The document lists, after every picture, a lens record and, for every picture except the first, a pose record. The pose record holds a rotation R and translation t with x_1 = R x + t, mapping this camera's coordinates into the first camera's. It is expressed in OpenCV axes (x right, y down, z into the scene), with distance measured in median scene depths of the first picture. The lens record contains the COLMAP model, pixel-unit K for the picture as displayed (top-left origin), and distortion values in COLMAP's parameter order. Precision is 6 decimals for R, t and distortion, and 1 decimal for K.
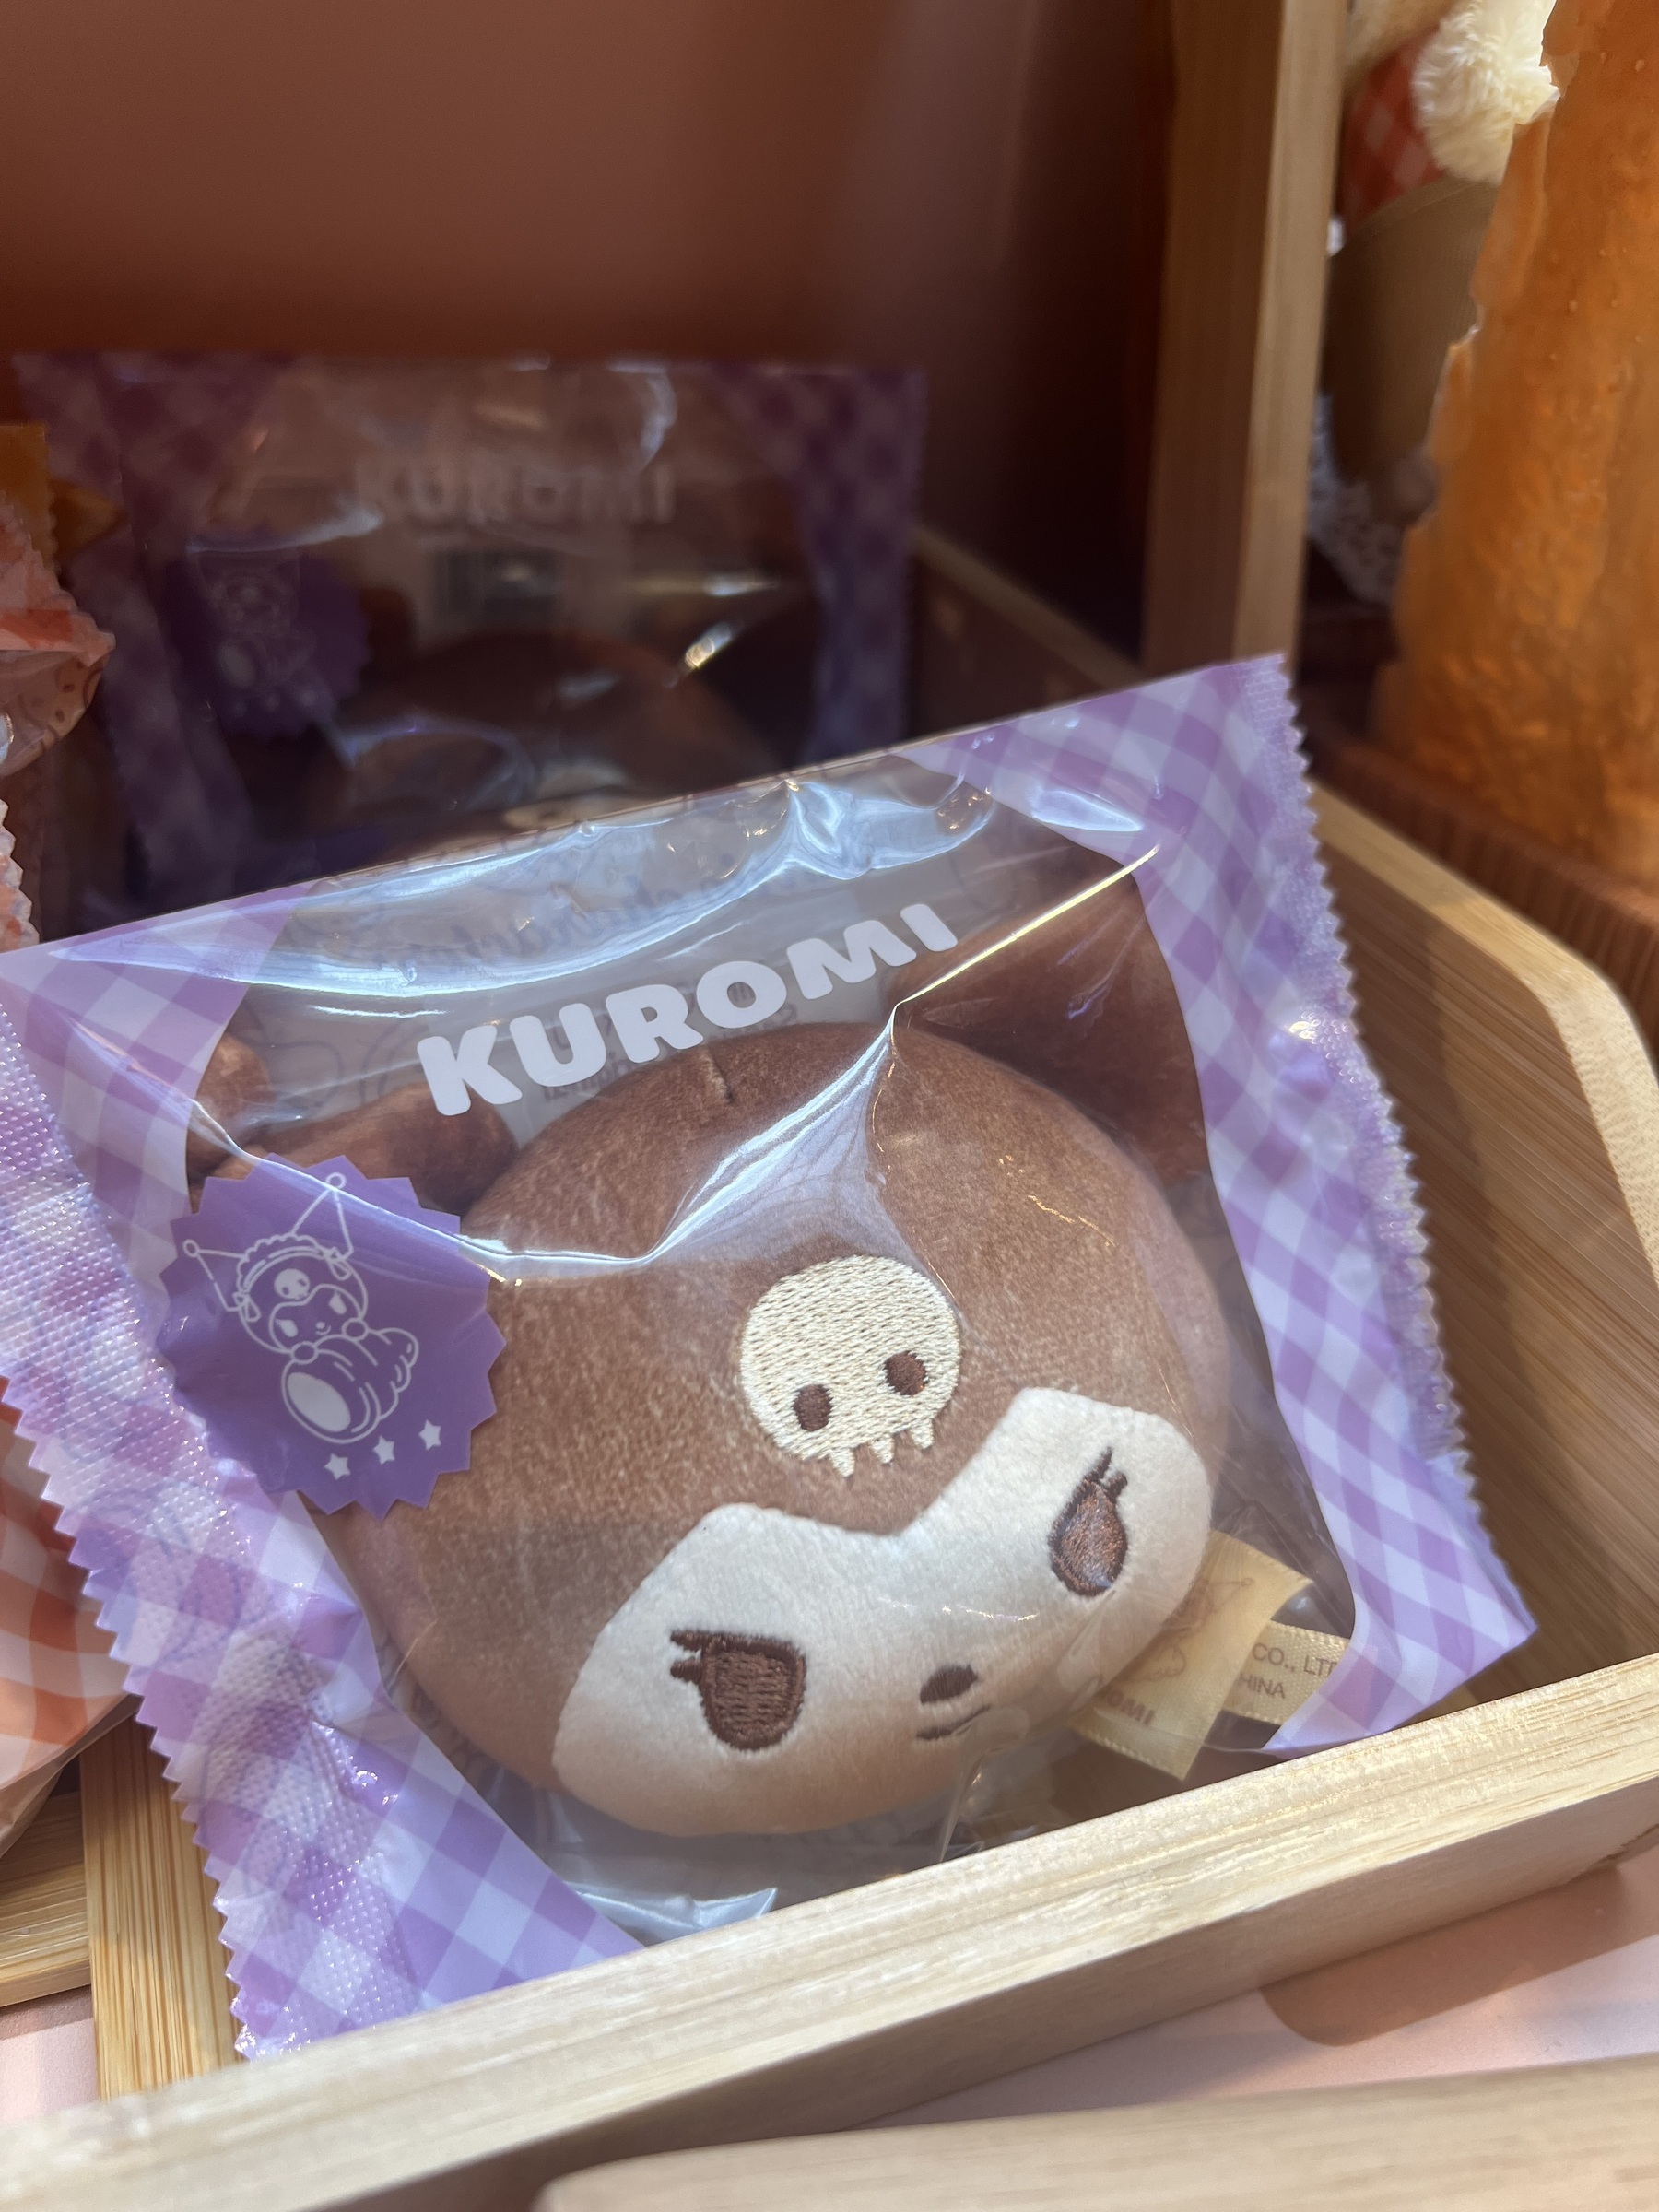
lens RADIAL K [[1674.6, 0, 829.5], [0, 1674.6, 1106.0], [0, 0, 1]] dist [-0.006333, -0.000111]
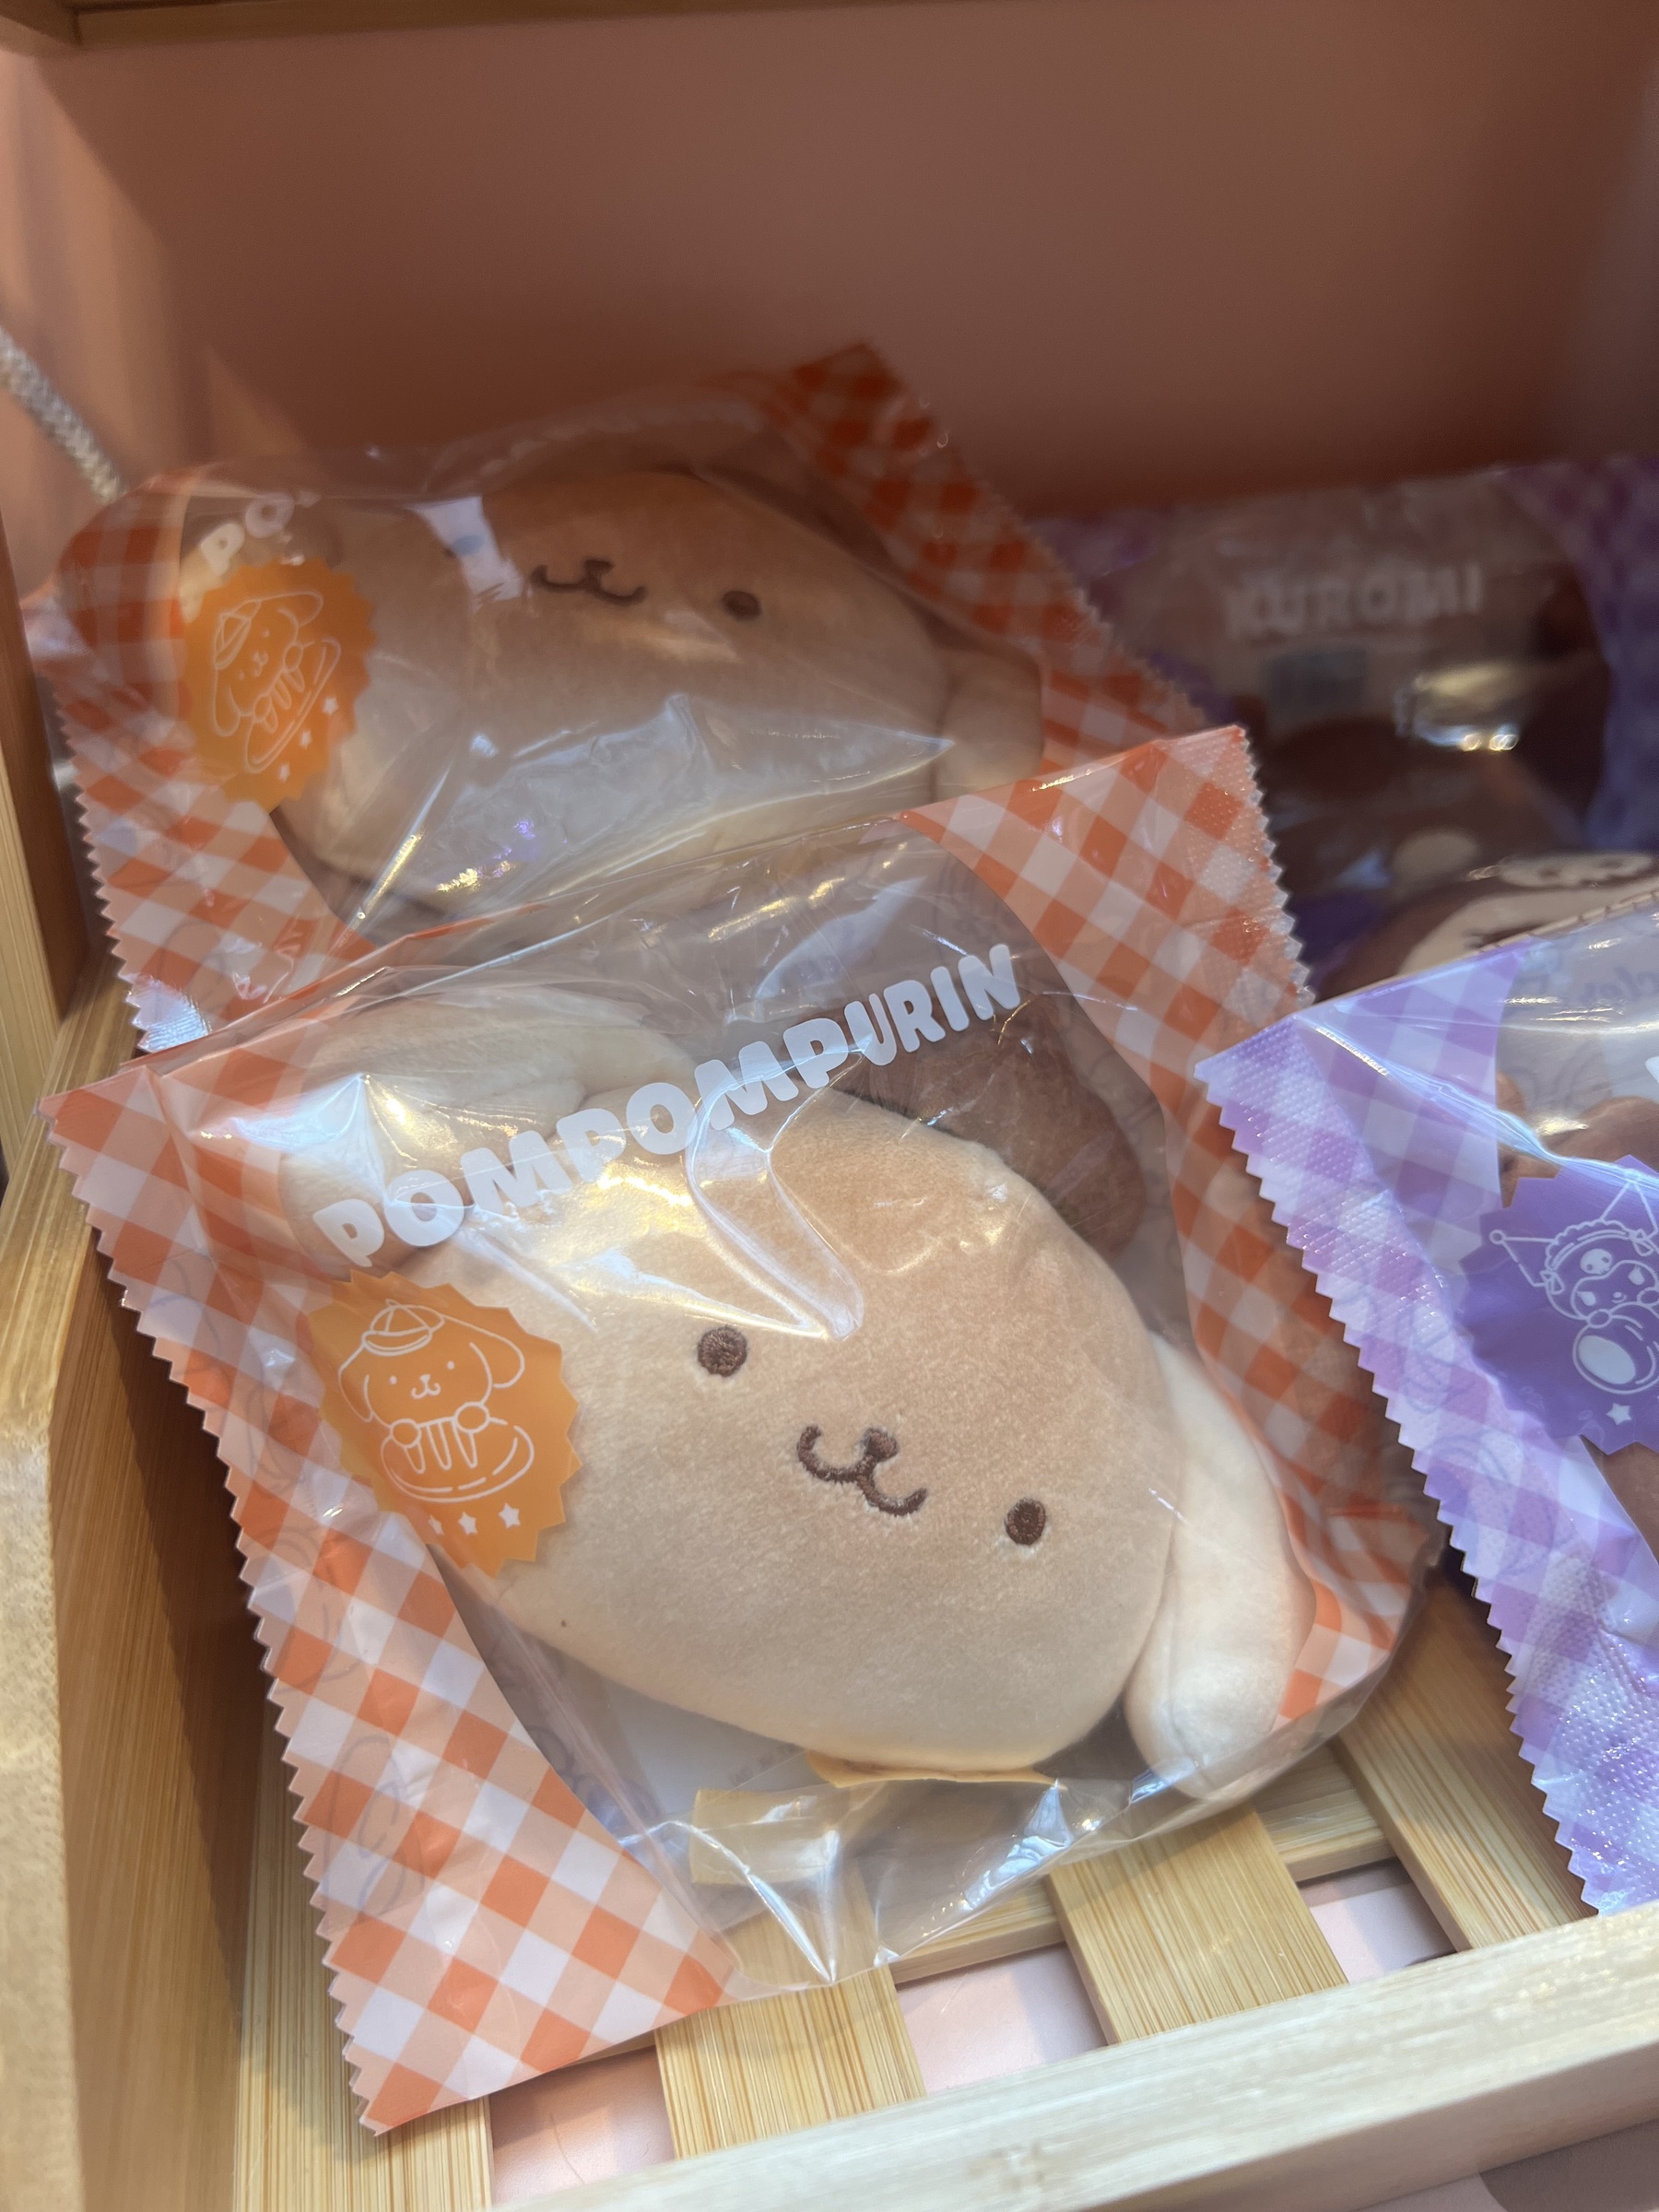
lens RADIAL K [[1680.2, 0, 829.5], [0, 1680.2, 1106.0], [0, 0, 1]] dist [0.005160, 0.010769]
pose [[0.987224, -0.057909, -0.148446, -0.676486], [0.051626, 0.997614, -0.045840, 0.019893], [0.150747, 0.037591, 0.987857, -0.303768]]
